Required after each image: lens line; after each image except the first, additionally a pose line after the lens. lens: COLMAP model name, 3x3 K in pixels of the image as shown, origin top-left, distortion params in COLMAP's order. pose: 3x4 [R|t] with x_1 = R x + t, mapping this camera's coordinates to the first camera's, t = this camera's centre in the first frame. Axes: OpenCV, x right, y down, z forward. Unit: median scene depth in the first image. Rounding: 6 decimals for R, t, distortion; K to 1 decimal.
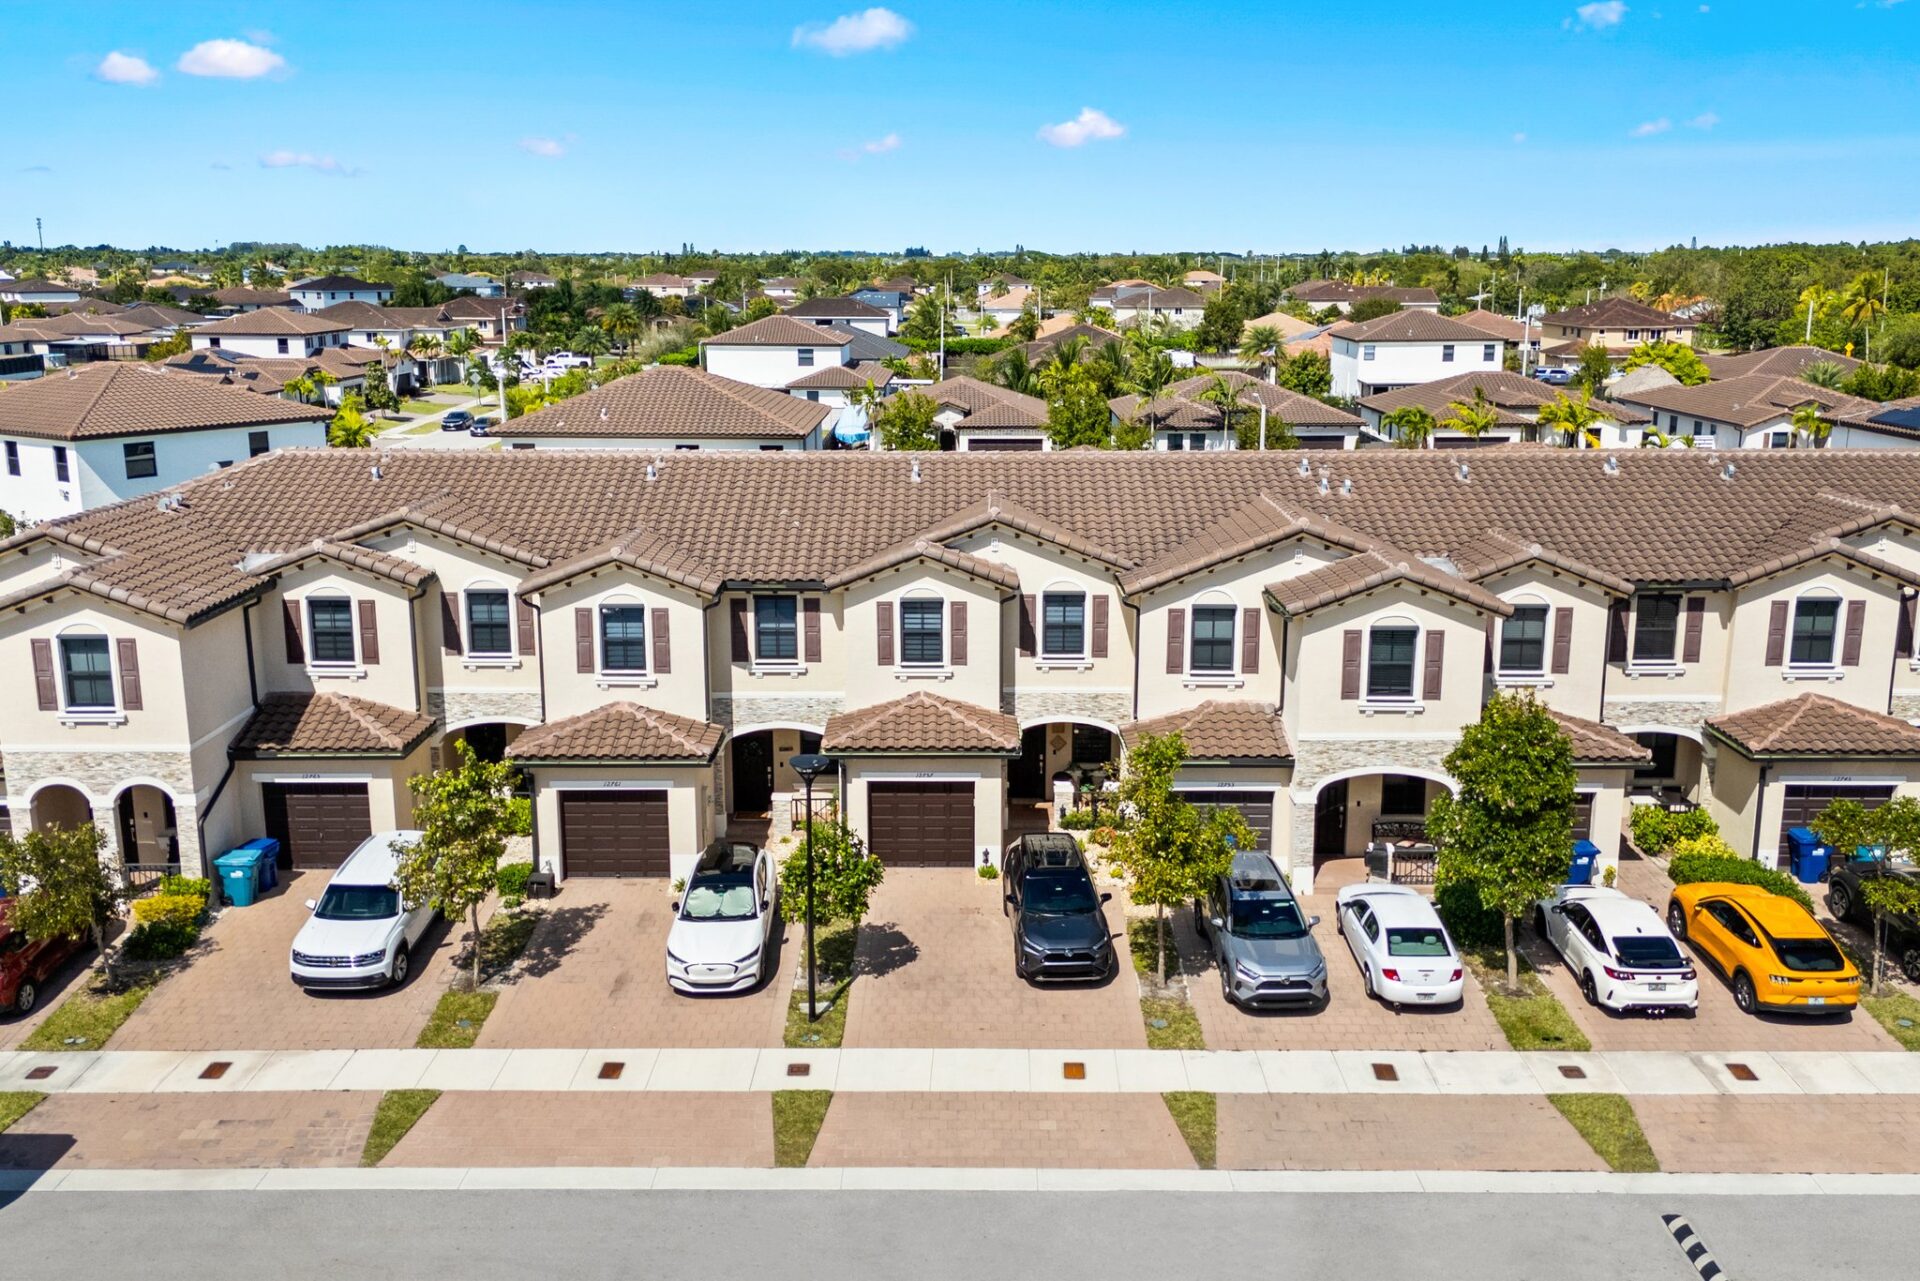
lens RADIAL K [[1703.2, 0, 993.5], [0, 1703.2, 597.8], [0, 0, 1]] dist [0.130211, -0.180099]
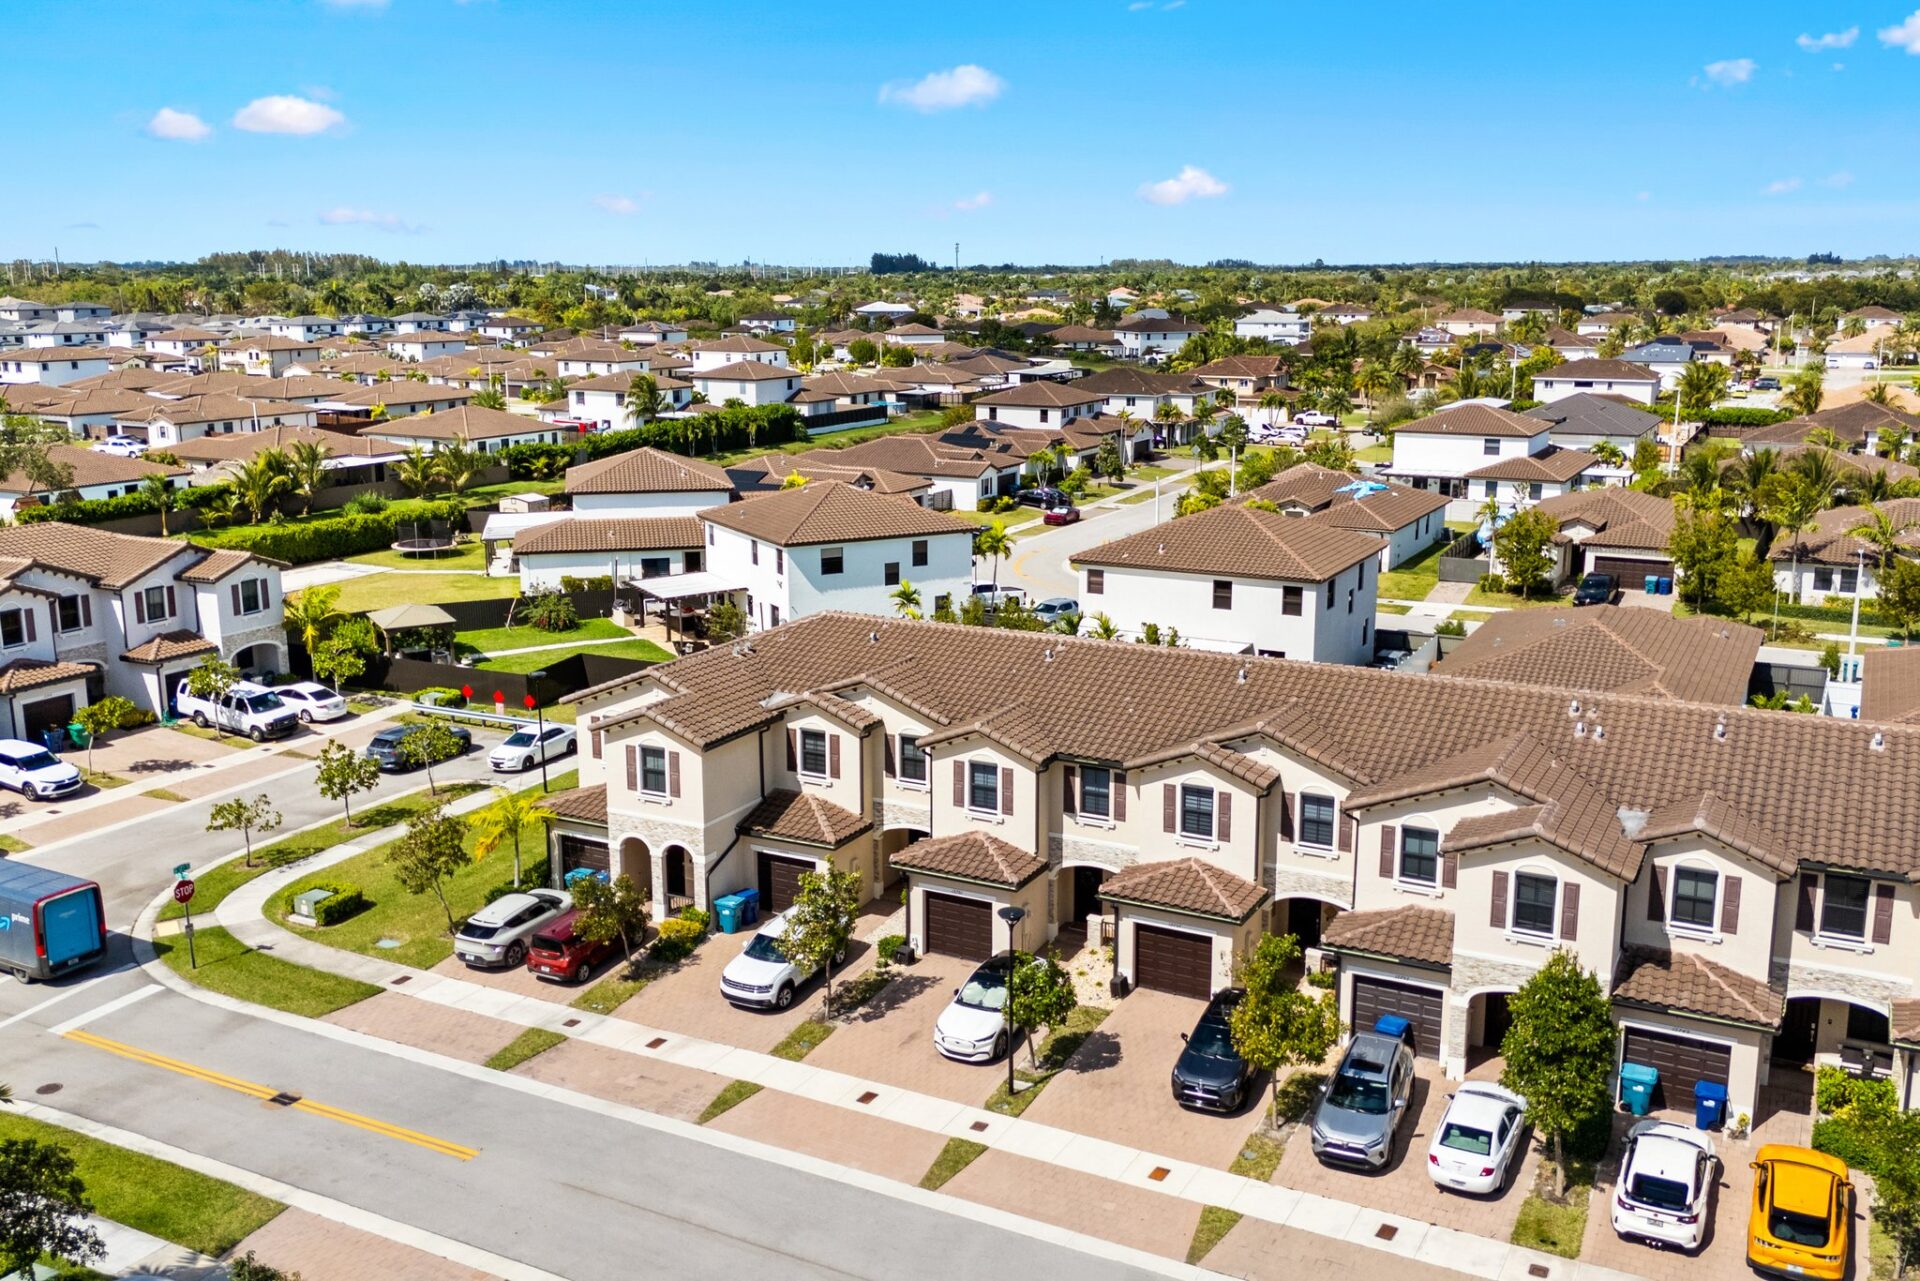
lens RADIAL K [[1703.2, 0, 993.5], [0, 1703.2, 597.8], [0, 0, 1]] dist [0.130211, -0.180099]
pose [[0.893097, 0.088973, -0.440978, 0.380156], [-0.094739, 0.995462, 0.008974, -0.139083], [0.439775, 0.033763, 0.897473, -0.234313]]
